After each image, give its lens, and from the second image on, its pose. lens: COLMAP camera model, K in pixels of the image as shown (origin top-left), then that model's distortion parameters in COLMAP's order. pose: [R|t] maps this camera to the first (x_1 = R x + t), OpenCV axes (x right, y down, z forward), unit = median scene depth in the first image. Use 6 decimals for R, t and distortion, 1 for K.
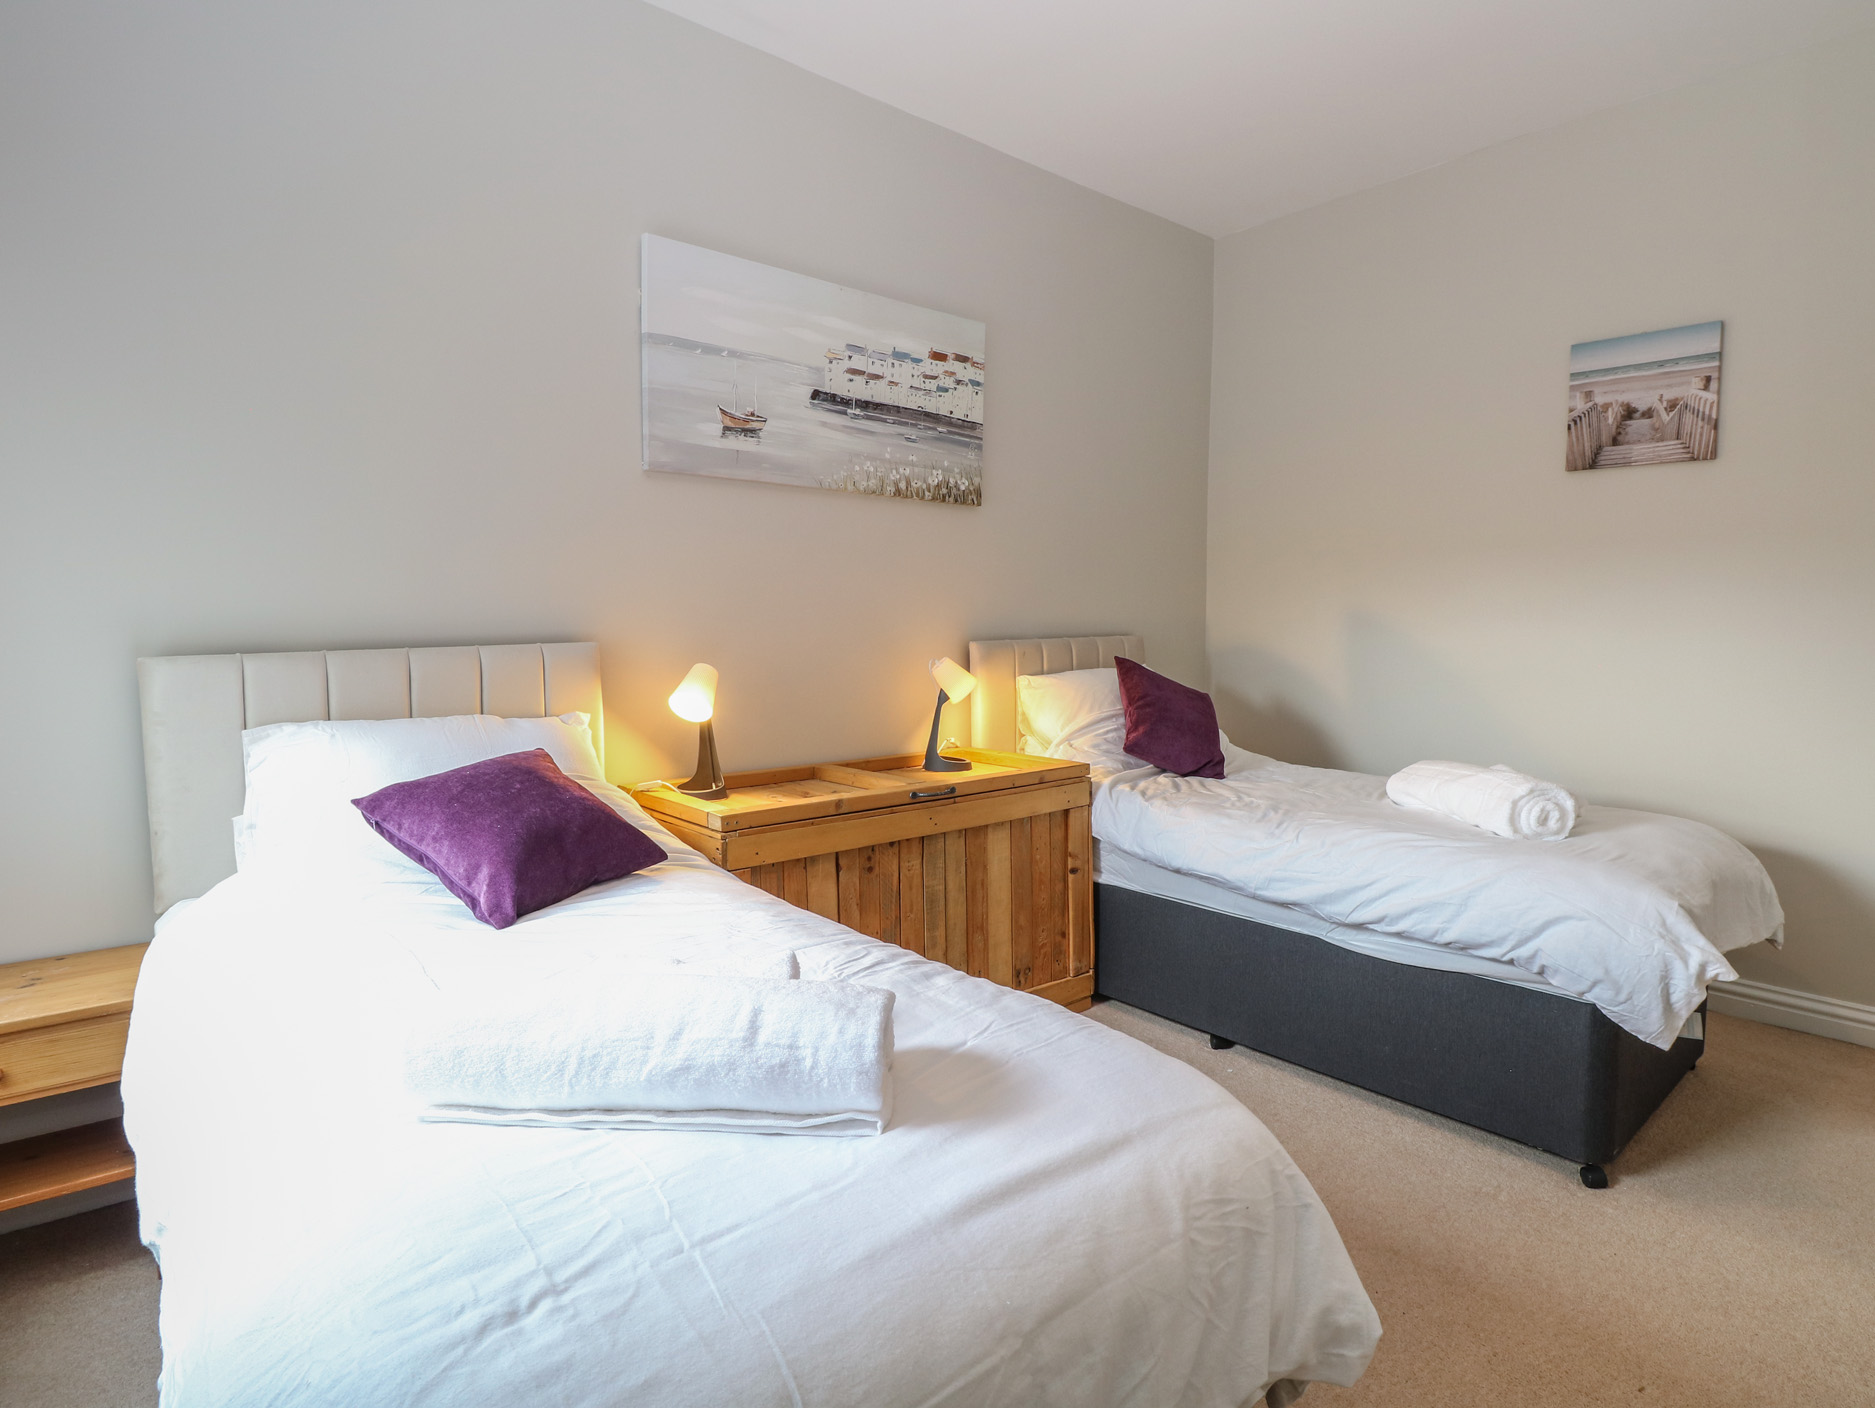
lens RADIAL K [[985.3, 0, 937.5], [0, 985.3, 704.0], [0, 0, 1]] dist [-0.012750, 0.000092]
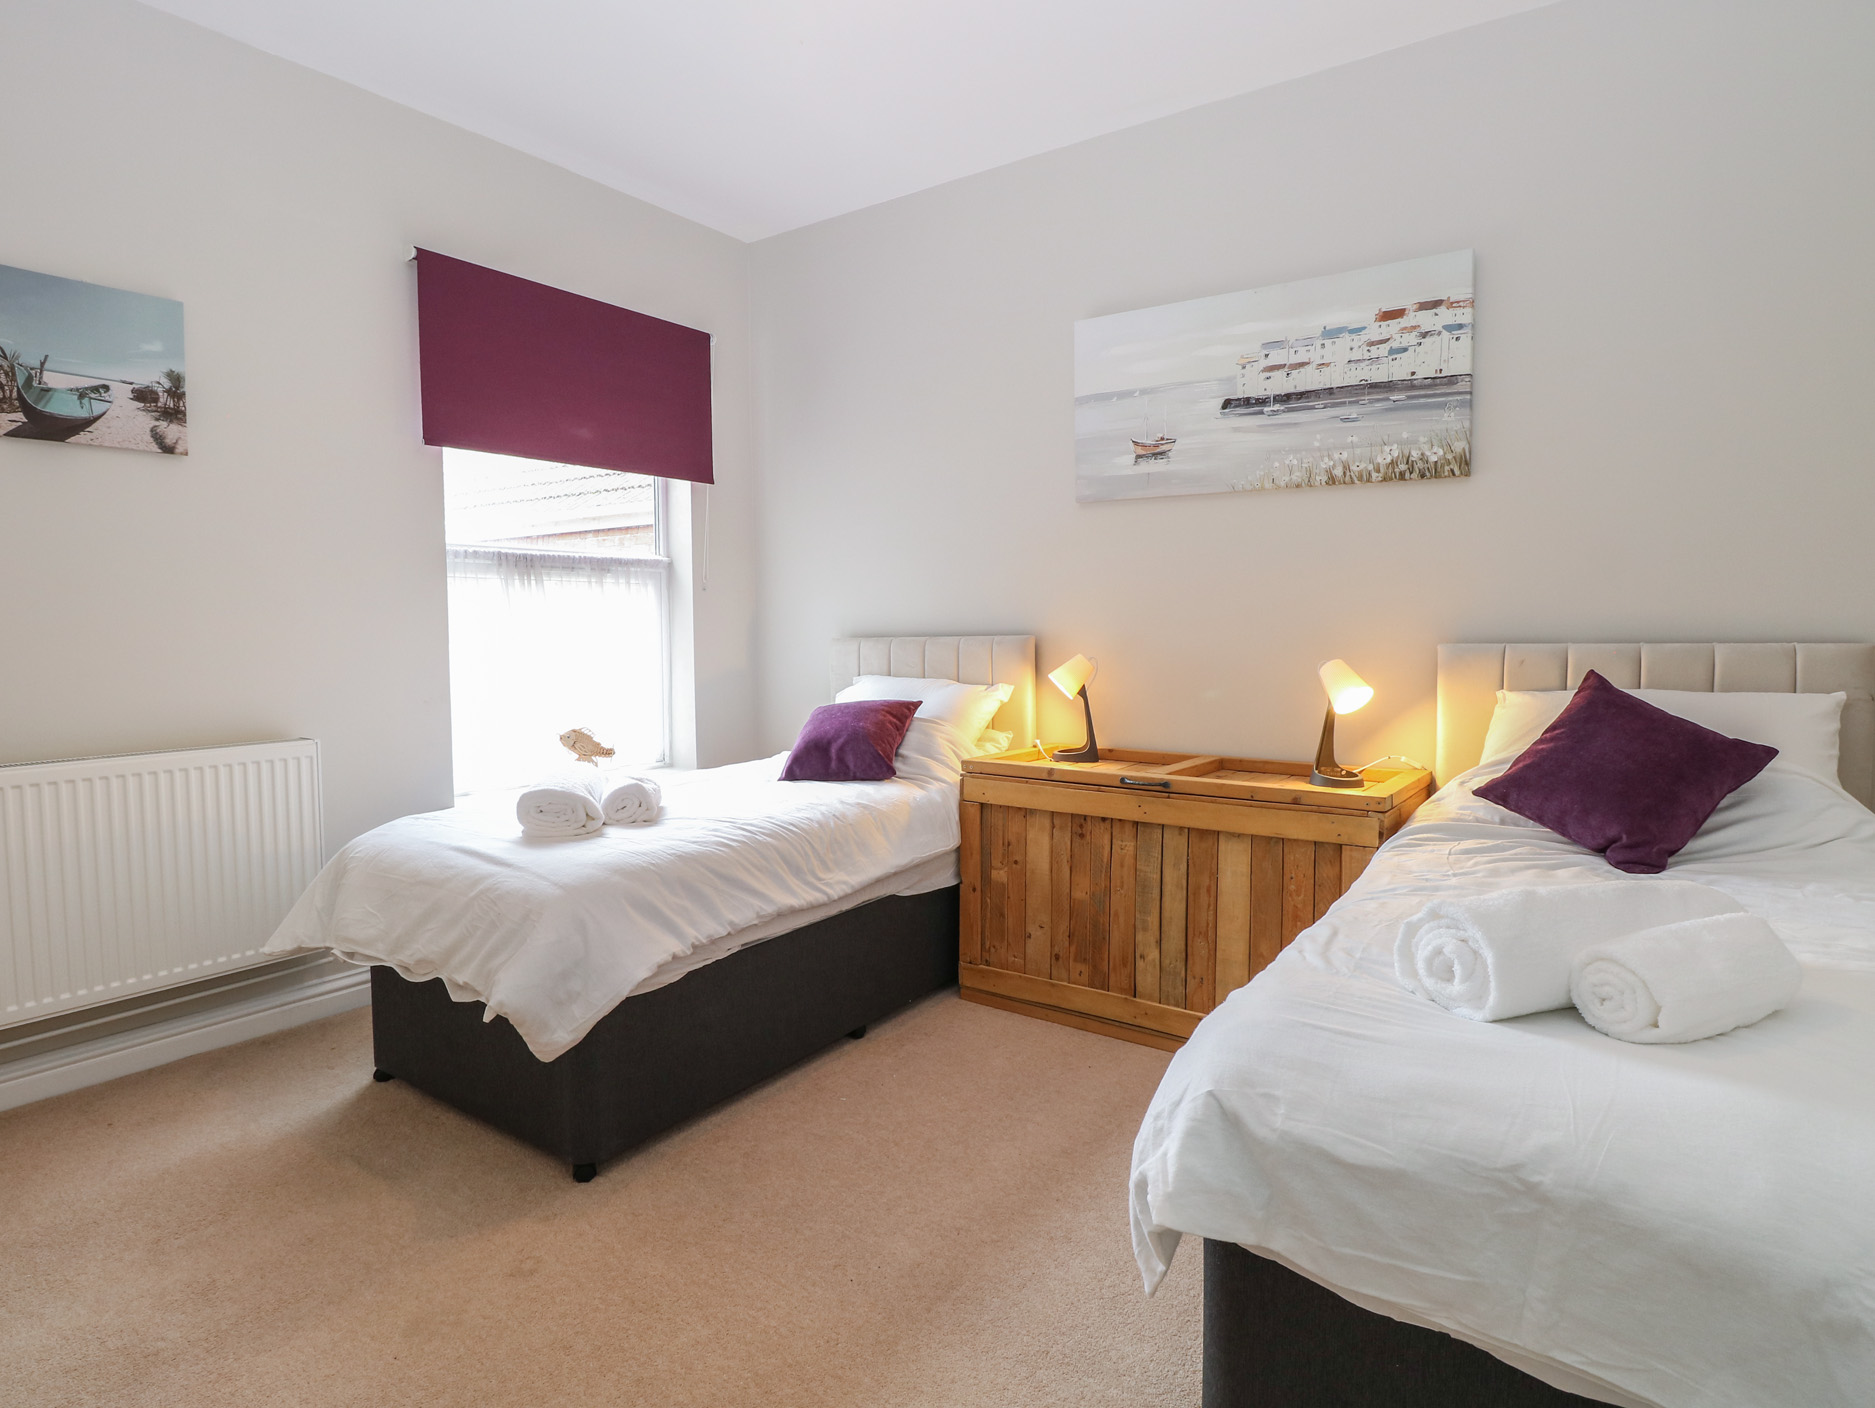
lens RADIAL K [[985.3, 0, 937.5], [0, 985.3, 704.0], [0, 0, 1]] dist [-0.012750, 0.000092]
pose [[0.268869, 0.073936, -0.960335, 0.803871], [-0.081656, 0.995210, 0.053759, -0.026342], [0.959709, 0.063963, 0.273618, 0.427117]]
